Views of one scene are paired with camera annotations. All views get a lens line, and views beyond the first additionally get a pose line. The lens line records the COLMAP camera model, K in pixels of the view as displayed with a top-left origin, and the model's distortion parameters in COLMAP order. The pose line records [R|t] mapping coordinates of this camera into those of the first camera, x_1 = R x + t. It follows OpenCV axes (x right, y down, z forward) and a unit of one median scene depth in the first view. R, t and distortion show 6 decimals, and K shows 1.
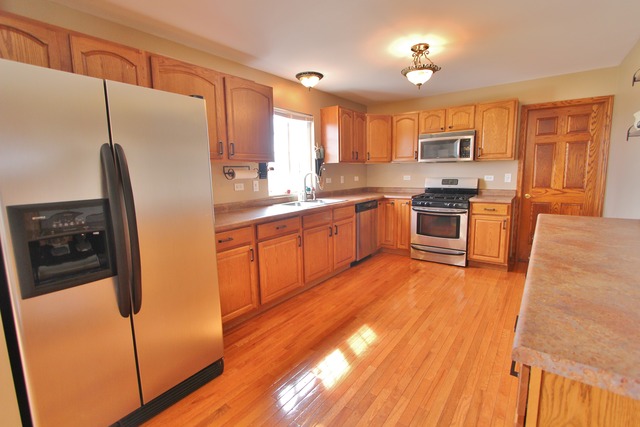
lens RADIAL K [[296.2, 0, 323.6], [0, 296.2, 211.3], [0, 0, 1]] dist [-0.018269, 0.000162]
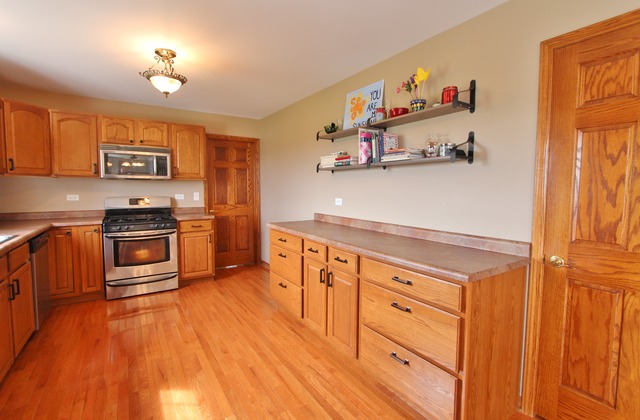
lens RADIAL K [[297.1, 0, 325.8], [0, 297.1, 208.9], [0, 0, 1]] dist [-0.020406, -0.000633]
pose [[0.319649, -0.045744, 0.946431, -0.270735], [0.115519, 0.993265, 0.008992, -0.022875], [-0.940468, 0.106456, 0.322780, 0.209038]]
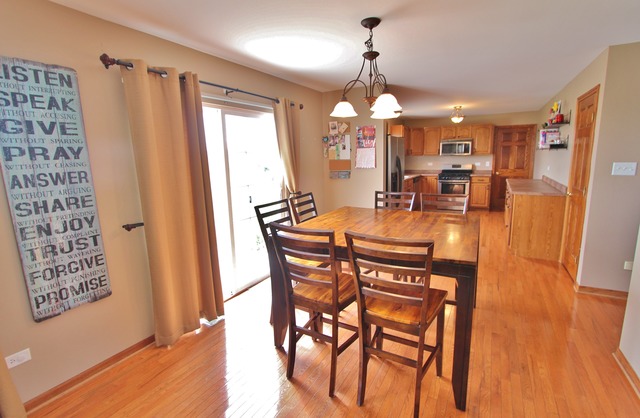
lens RADIAL K [[297.1, 0, 325.8], [0, 297.1, 207.9], [0, 0, 1]] dist [-0.020406, -0.000633]
pose [[0.990814, -0.028573, 0.132177, -0.695786], [0.023832, 0.999019, 0.037315, 0.077763], [-0.133114, -0.033823, 0.990523, -0.788791]]
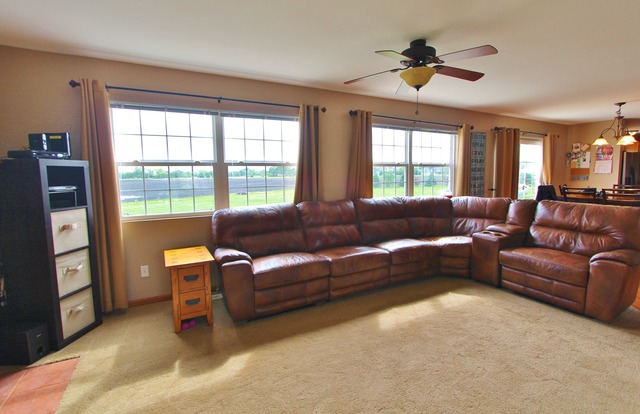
lens RADIAL K [[270.0, 0, 295.1], [0, 270.0, 205.0], [0, 0, 1]] dist [0.000283, -0.021162]
pose [[0.870776, 0.040278, -0.490027, -1.178350], [-0.059863, 0.997910, -0.024352, 0.287753], [0.488022, 0.050539, 0.871367, -1.792266]]
